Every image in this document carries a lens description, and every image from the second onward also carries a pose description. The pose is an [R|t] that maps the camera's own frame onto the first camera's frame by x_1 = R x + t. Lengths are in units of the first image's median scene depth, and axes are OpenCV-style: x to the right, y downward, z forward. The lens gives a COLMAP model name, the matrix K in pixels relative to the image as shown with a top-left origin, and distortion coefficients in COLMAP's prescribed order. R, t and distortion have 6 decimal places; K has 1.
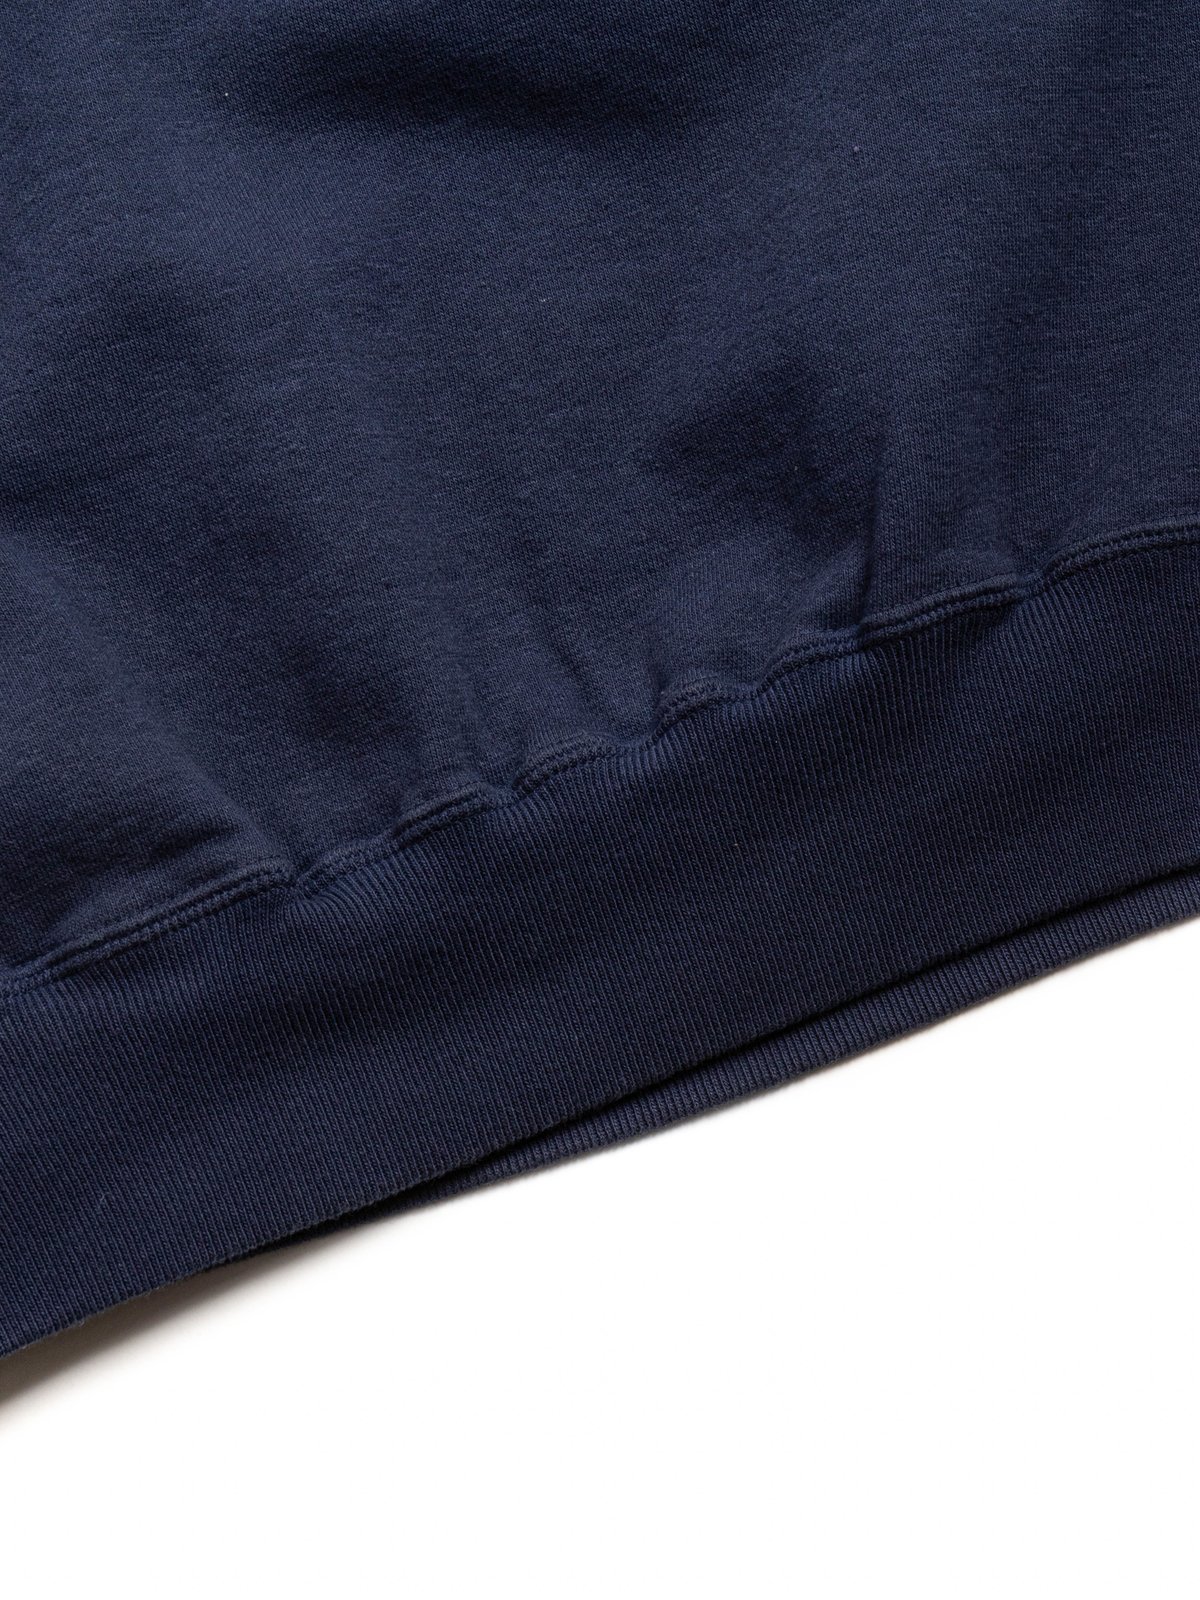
lens RADIAL K [[3868.6, 0, 592.0], [0, 3868.6, 799.2], [0, 0, 1]] dist [-0.011830, 0.000000]
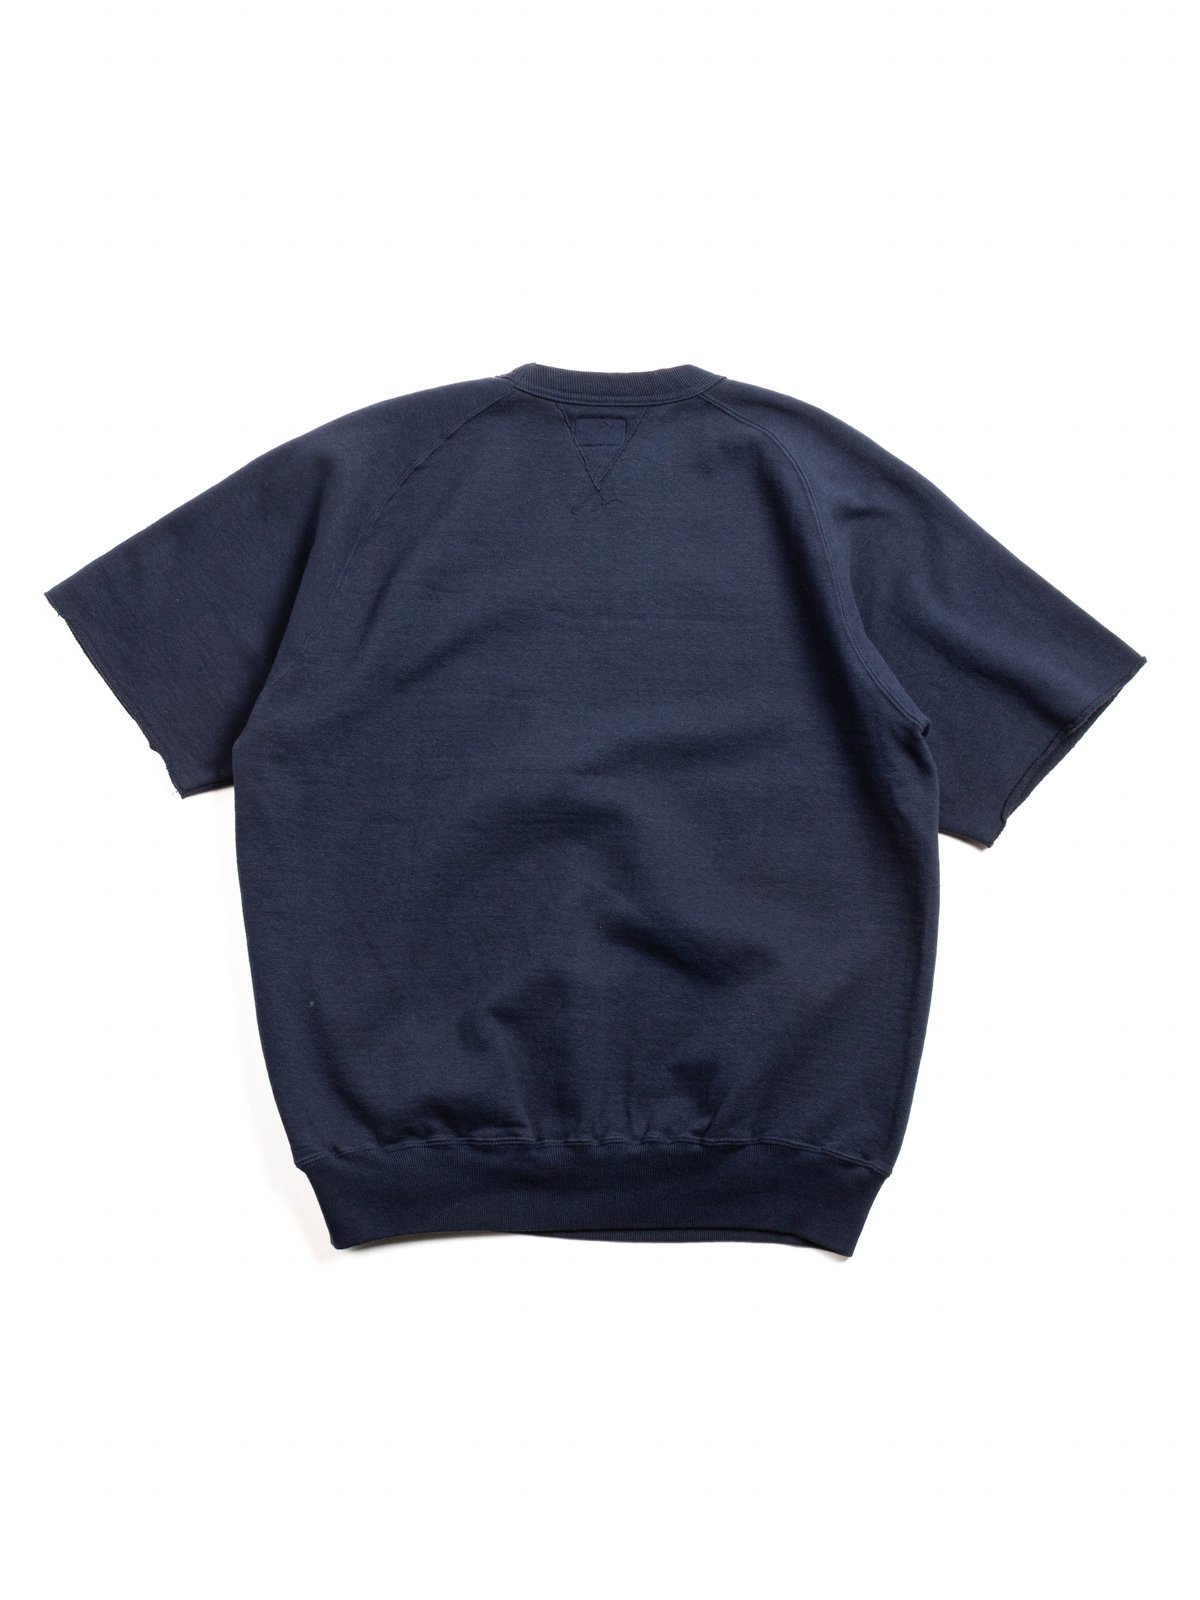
lens RADIAL K [[1923.8, 0, 610.7], [0, 1923.8, 805.5], [0, 0, 1]] dist [-0.076562, 0.000000]
pose [[0.922958, 0.372868, -0.095486, 0.044775], [-0.367999, 0.927551, 0.065000, -0.423540], [0.112804, -0.024854, 0.993306, -0.814600]]
